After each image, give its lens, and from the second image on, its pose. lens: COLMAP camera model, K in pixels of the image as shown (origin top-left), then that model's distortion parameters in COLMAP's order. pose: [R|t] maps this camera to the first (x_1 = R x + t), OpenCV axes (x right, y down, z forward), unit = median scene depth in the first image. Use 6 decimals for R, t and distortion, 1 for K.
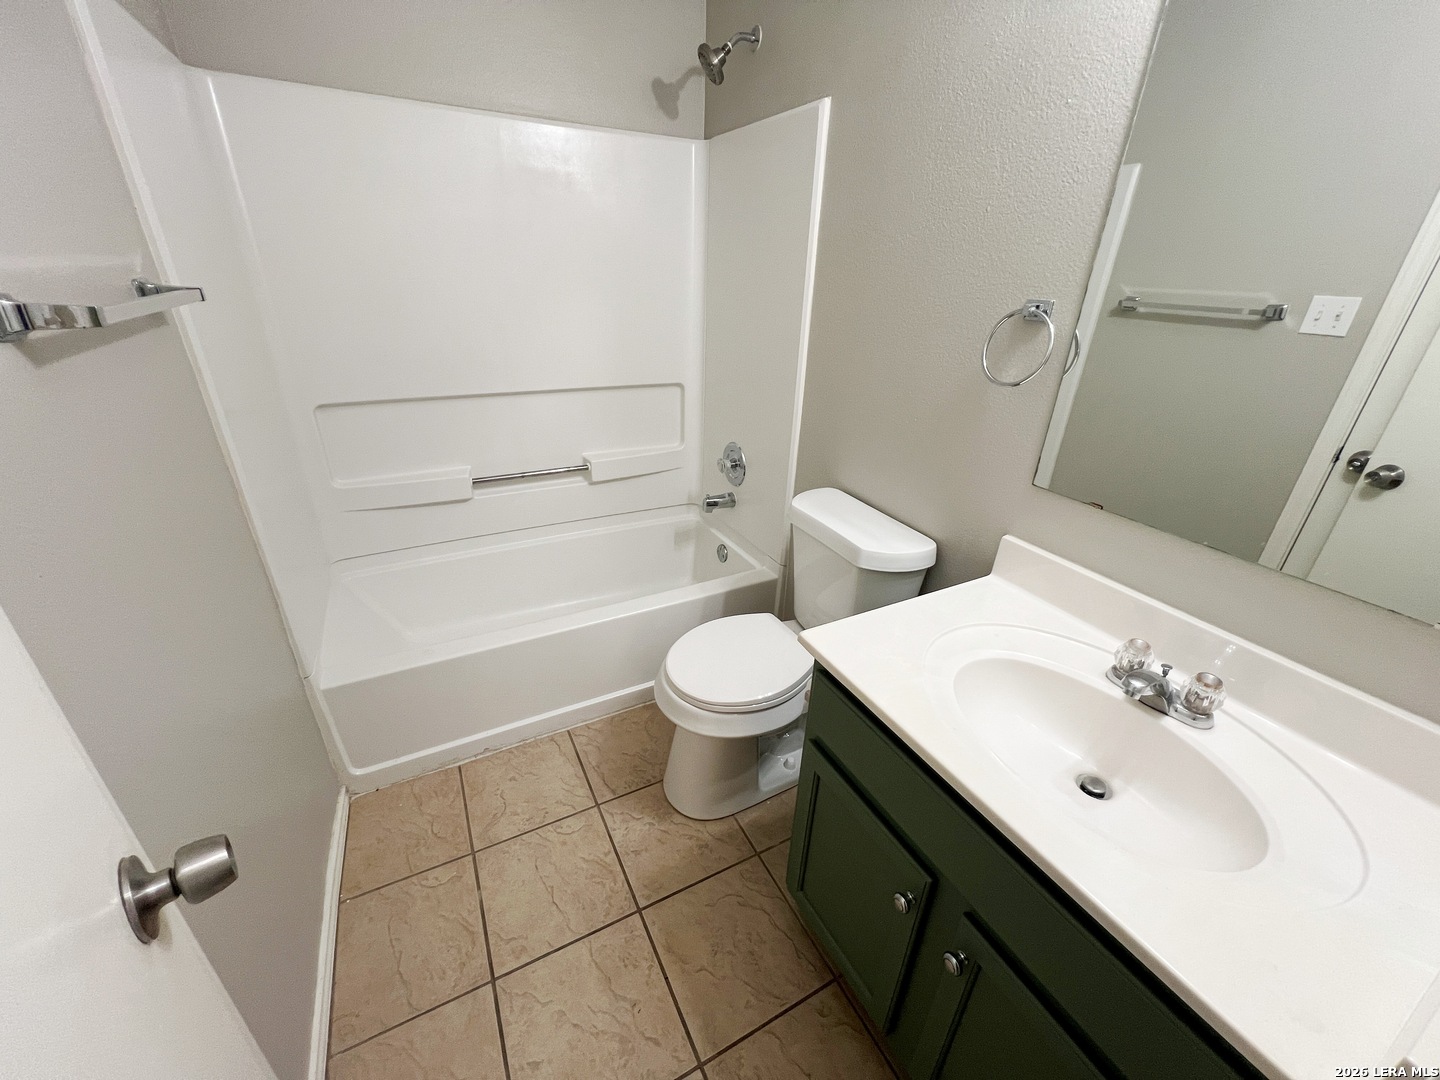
lens RADIAL K [[575.9, 0, 719.2], [0, 575.9, 539.2], [0, 0, 1]] dist [-0.000928, 0.000340]
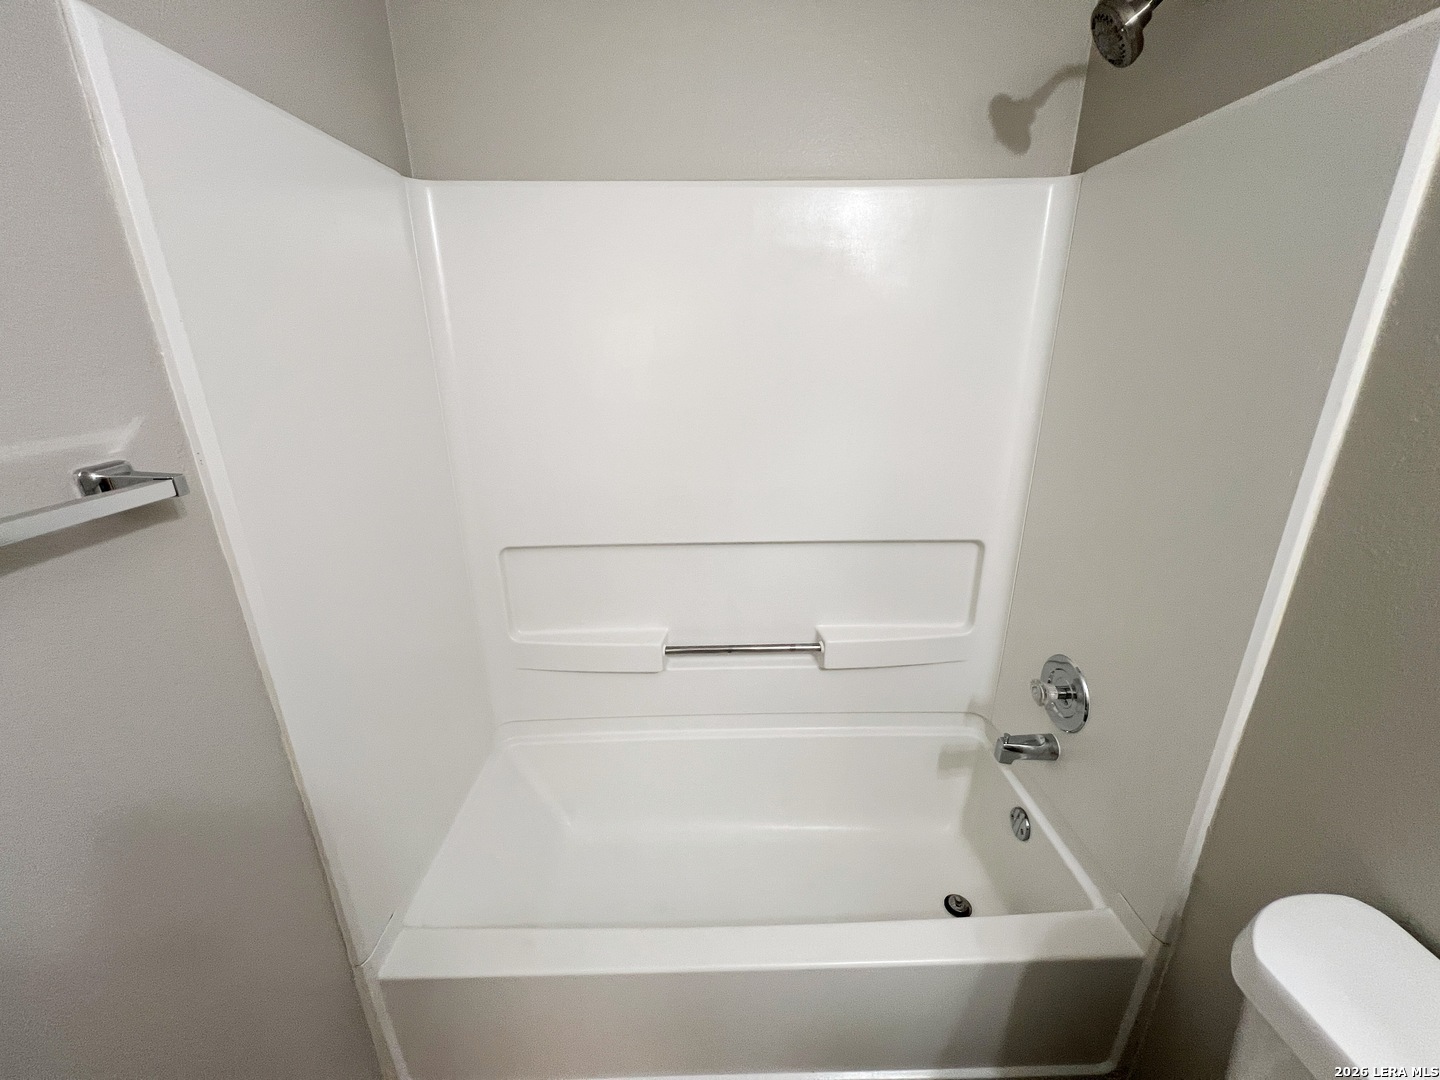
lens RADIAL K [[571.8, 0, 717.0], [0, 571.8, 539.5], [0, 0, 1]] dist [-0.000328, 0.000002]
pose [[0.888101, 0.107322, -0.446945, -0.044577], [-0.159798, 0.983797, -0.081294, -0.182286], [0.430978, 0.143618, 0.890860, 0.317172]]
